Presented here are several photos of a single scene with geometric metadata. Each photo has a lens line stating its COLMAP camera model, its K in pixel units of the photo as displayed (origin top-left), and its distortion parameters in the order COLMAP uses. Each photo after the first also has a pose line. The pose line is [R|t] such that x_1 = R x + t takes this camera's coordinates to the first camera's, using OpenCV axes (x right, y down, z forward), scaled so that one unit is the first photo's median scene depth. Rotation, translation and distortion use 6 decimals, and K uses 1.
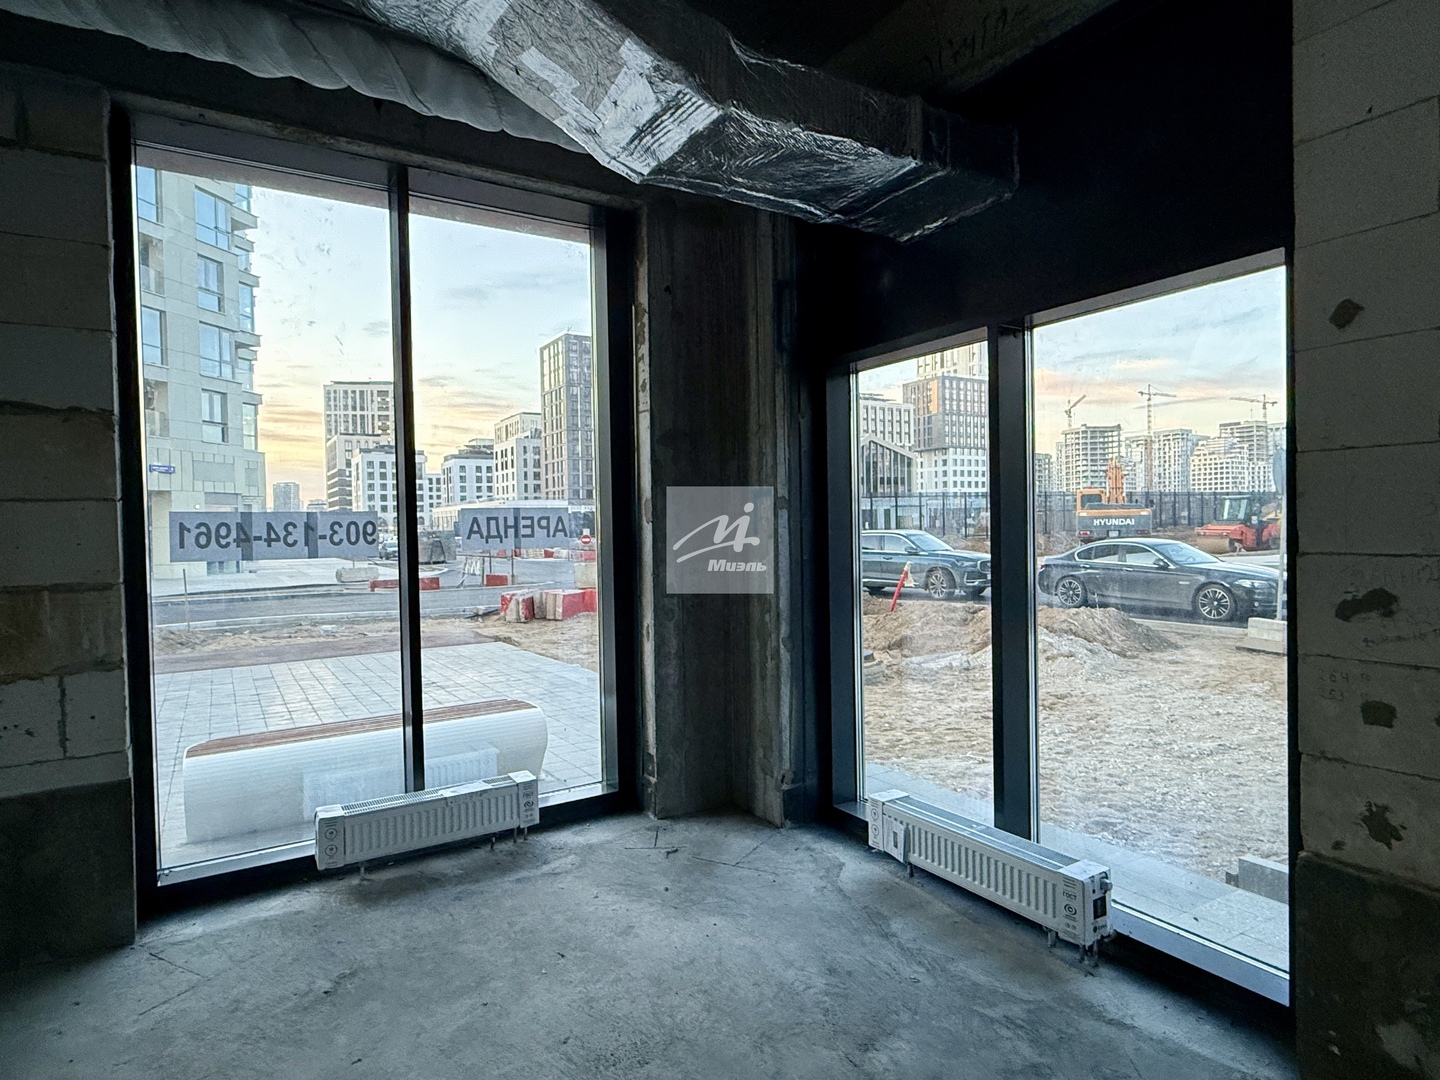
lens RADIAL K [[797.6, 0, 693.7], [0, 797.6, 541.3], [0, 0, 1]] dist [0.001260, 0.000127]
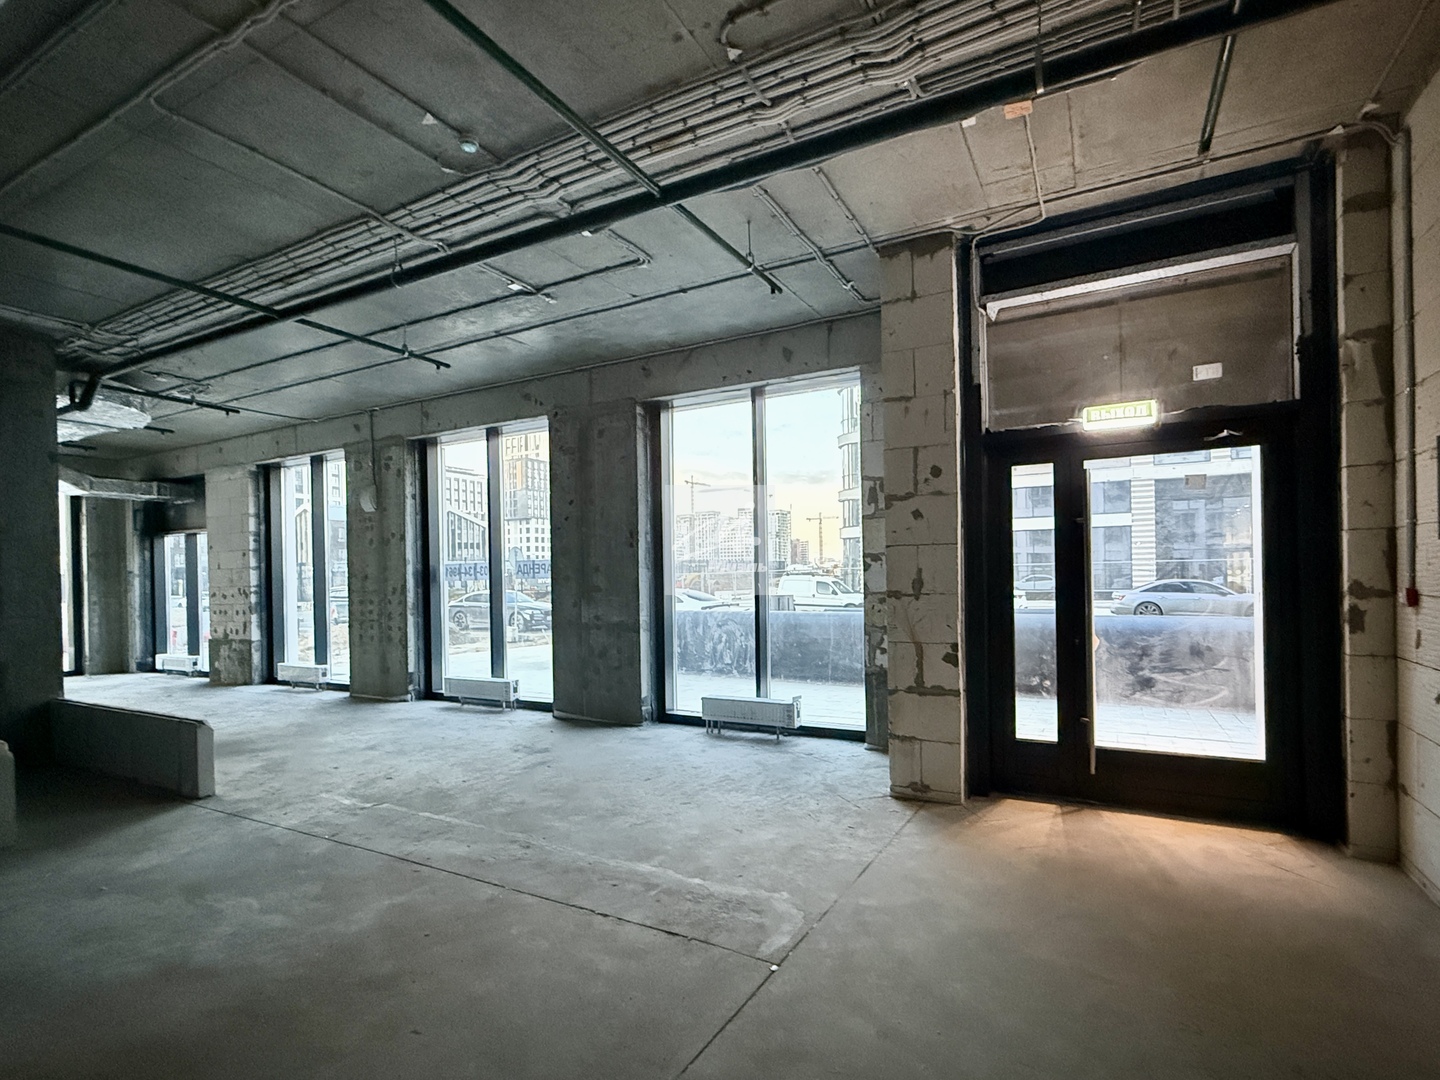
lens RADIAL K [[716.0, 0, 722.5], [0, 716.0, 579.4], [0, 0, 1]] dist [0.001160, 0.000163]
pose [[0.858049, 0.000975, 0.513567, 0.604669], [0.012036, 0.999685, -0.022007, 0.055854], [-0.513427, 0.025065, 0.857767, -2.541815]]
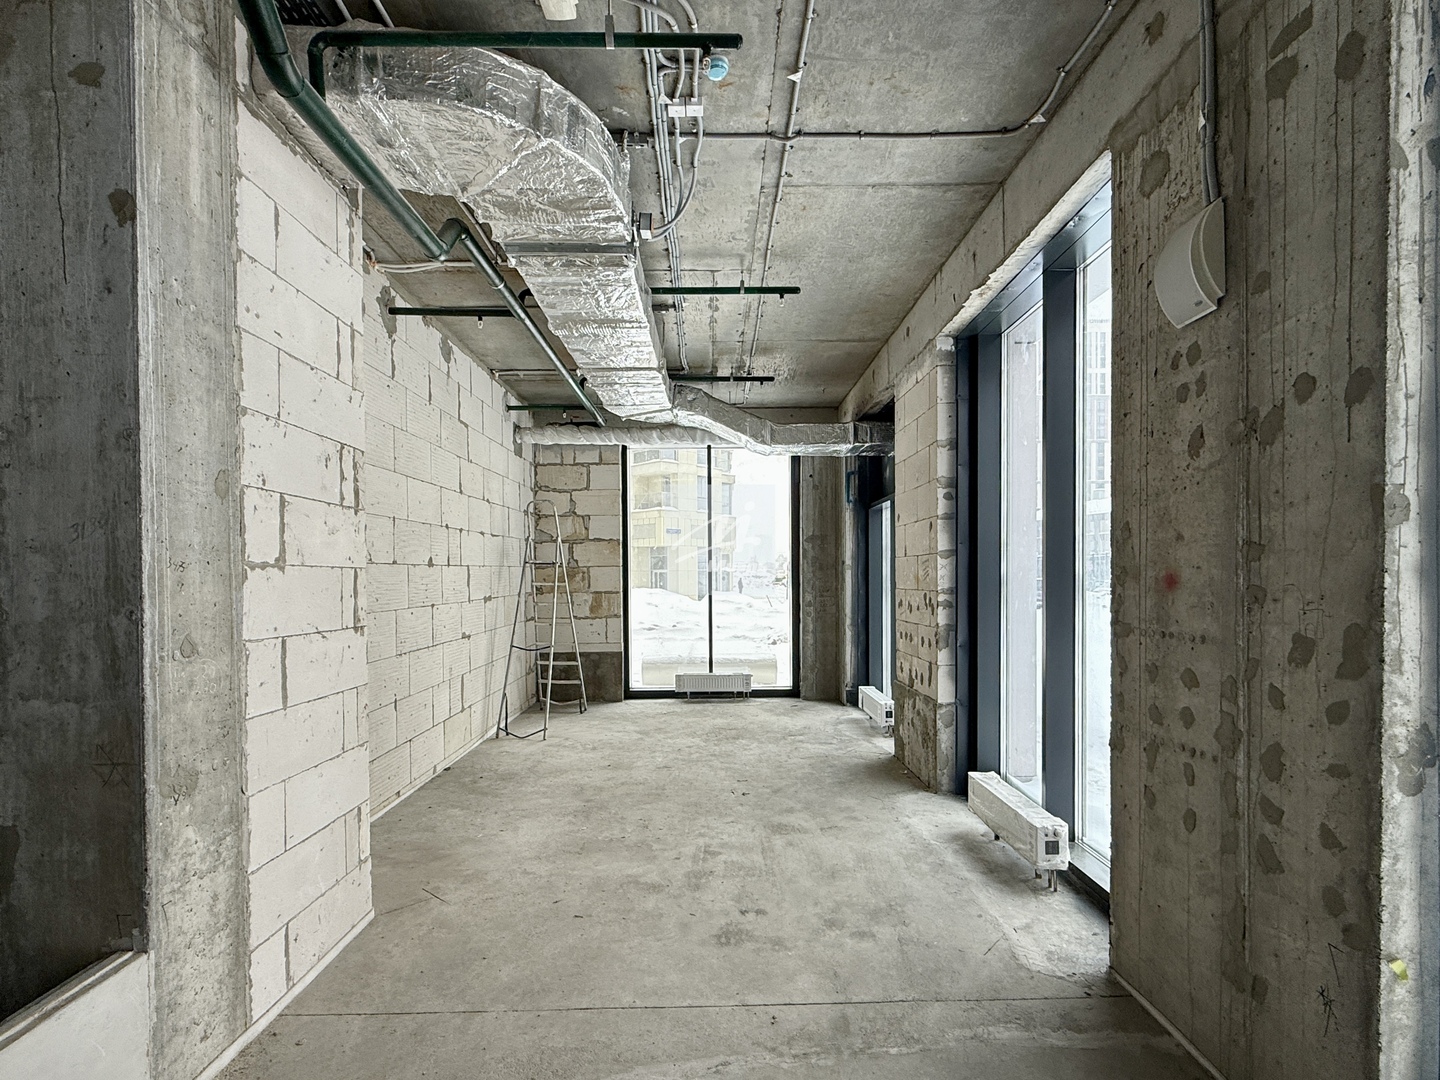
lens RADIAL K [[716.0, 0, 722.5], [0, 716.0, 579.4], [0, 0, 1]] dist [0.001160, 0.000163]
pose [[0.862662, 0.022910, -0.505262, 0.762146], [-0.027487, 0.999621, -0.001604, 0.000908], [0.505034, 0.015272, 0.862965, -0.894945]]
